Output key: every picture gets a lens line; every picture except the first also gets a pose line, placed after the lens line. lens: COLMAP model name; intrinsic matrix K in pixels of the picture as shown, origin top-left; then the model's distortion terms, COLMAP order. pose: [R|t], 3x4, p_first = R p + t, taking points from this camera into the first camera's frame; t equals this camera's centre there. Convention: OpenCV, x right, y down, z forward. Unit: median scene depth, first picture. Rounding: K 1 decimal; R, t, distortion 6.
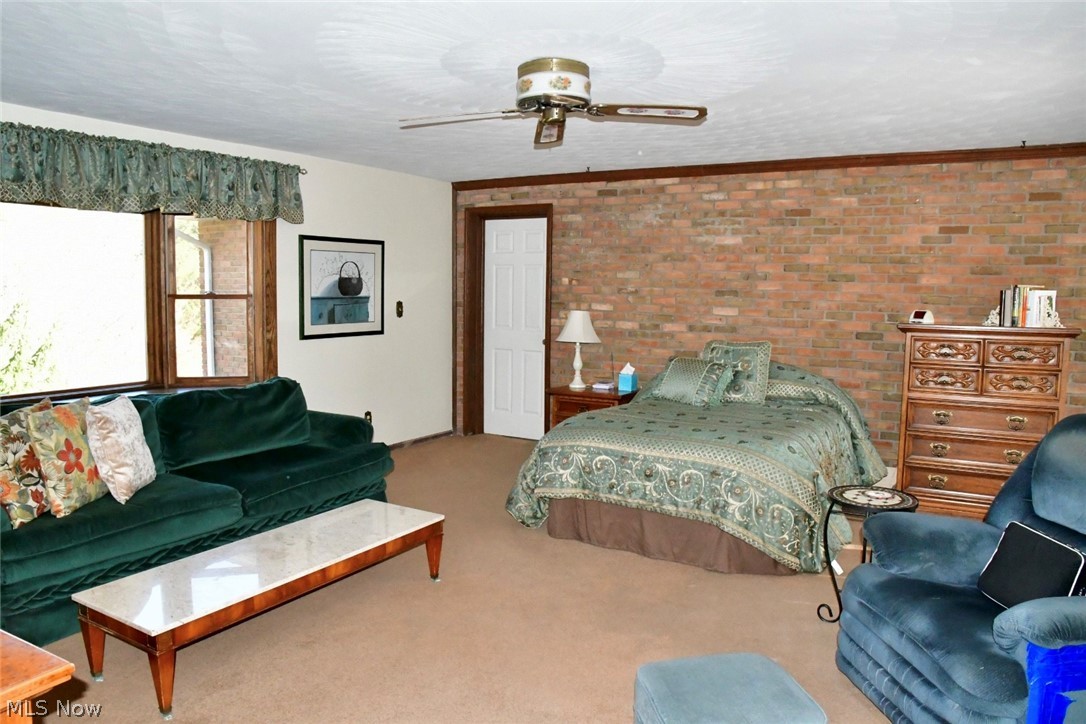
lens RADIAL K [[764.6, 0, 543.0], [0, 764.6, 362.0], [0, 0, 1]] dist [-0.123012, 0.076420]
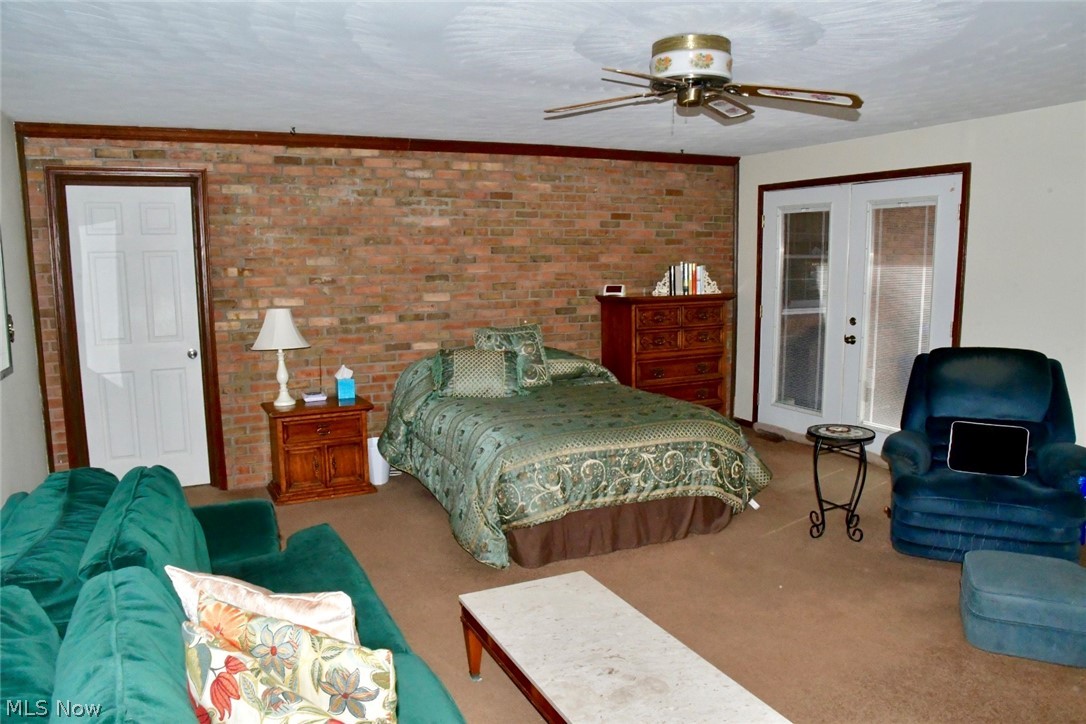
lens RADIAL K [[764.6, 0, 543.0], [0, 764.6, 362.0], [0, 0, 1]] dist [-0.123012, 0.076420]
pose [[0.560055, -0.128137, 0.818486, -0.480201], [0.102263, 0.991103, 0.085187, -0.054790], [-0.822120, 0.035991, 0.568176, 0.360683]]
